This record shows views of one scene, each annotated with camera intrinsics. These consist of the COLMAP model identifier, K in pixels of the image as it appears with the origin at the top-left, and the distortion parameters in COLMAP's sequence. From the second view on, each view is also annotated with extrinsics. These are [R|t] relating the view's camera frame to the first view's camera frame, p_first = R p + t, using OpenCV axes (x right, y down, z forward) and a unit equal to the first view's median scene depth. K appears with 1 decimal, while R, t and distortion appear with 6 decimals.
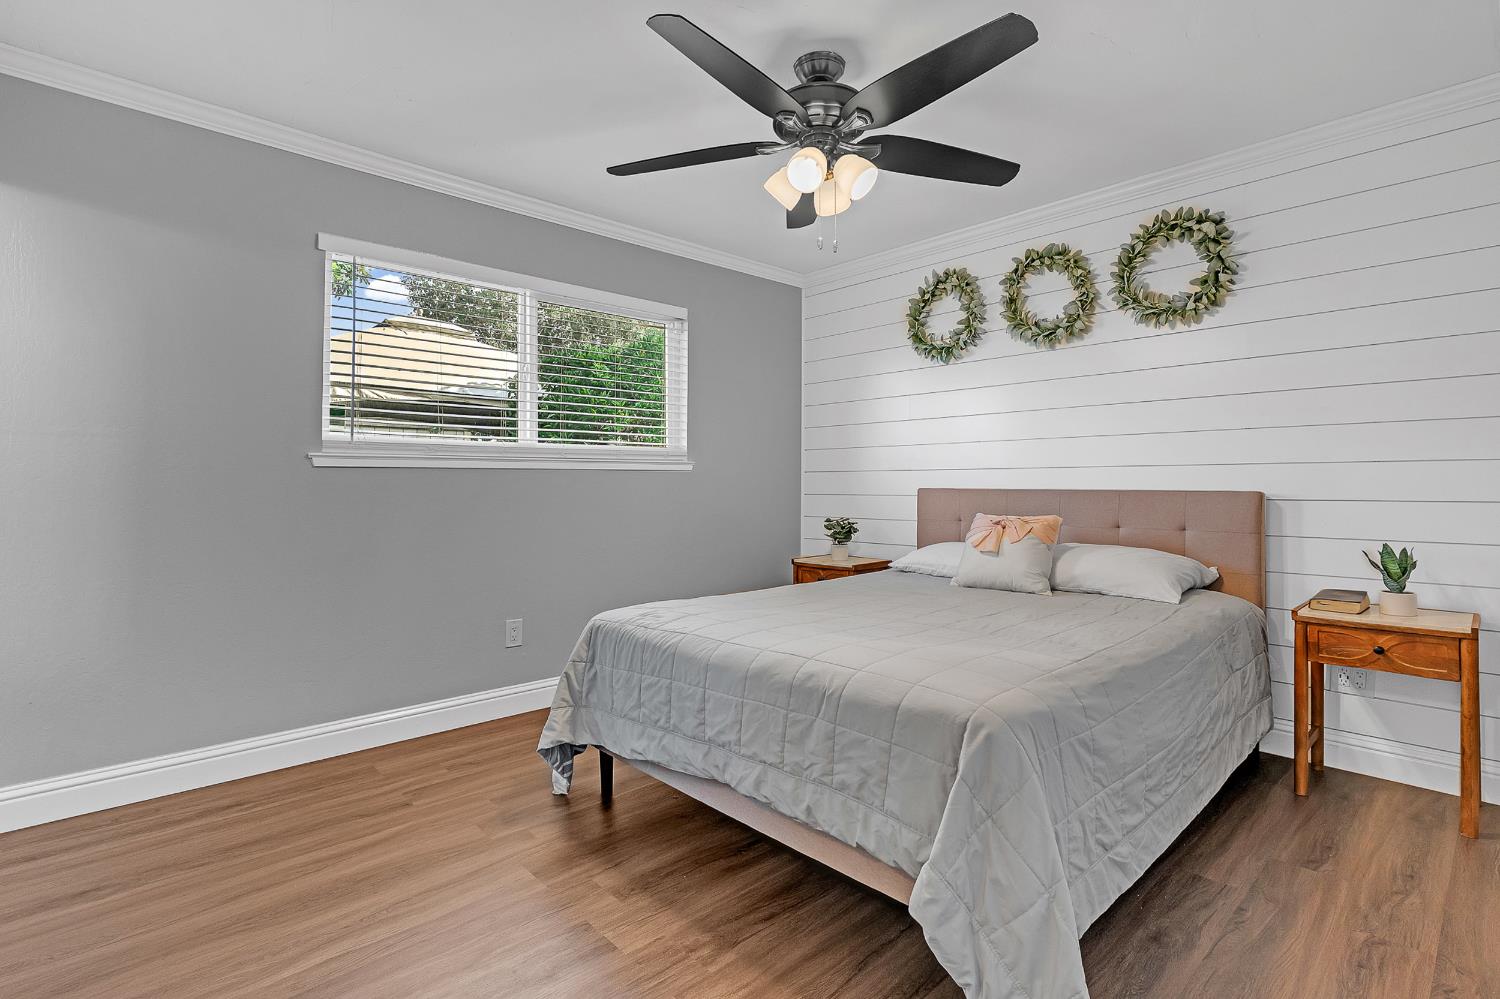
lens RADIAL K [[723.7, 0, 748.6], [0, 723.7, 485.3], [0, 0, 1]] dist [-0.000942, -0.000210]
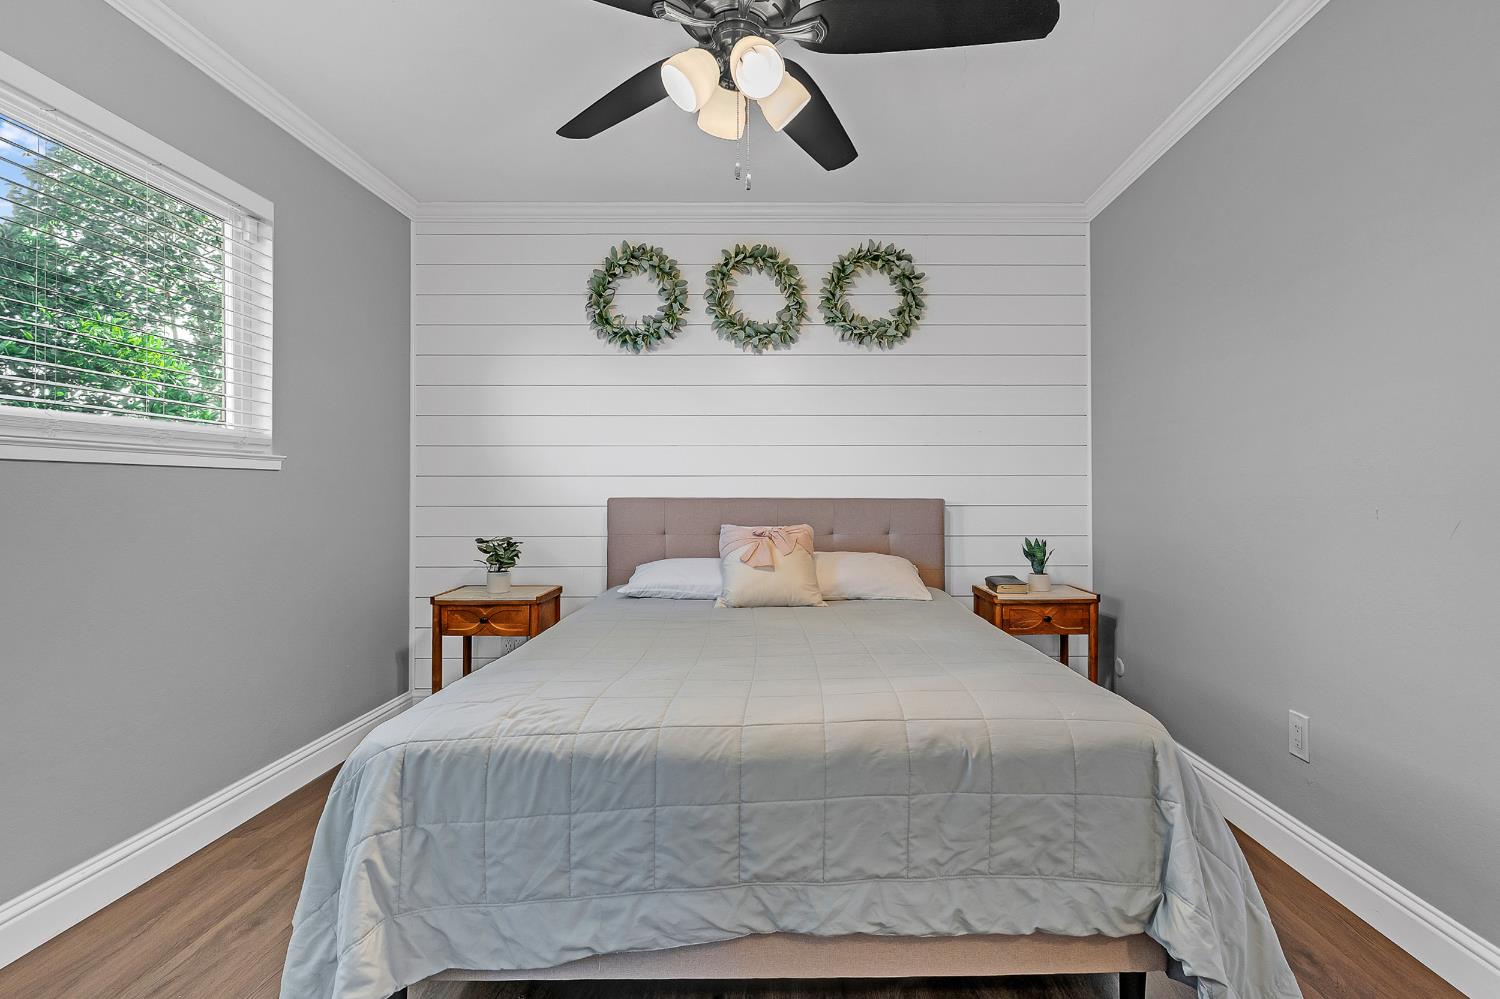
lens RADIAL K [[747.8, 0, 750.6], [0, 747.8, 508.3], [0, 0, 1]] dist [-0.009988, 0.002209]
pose [[0.671476, -0.012178, 0.740927, -0.363549], [0.001900, 0.999890, 0.014713, 0.004691], [-0.741024, -0.008472, 0.671425, 0.362792]]
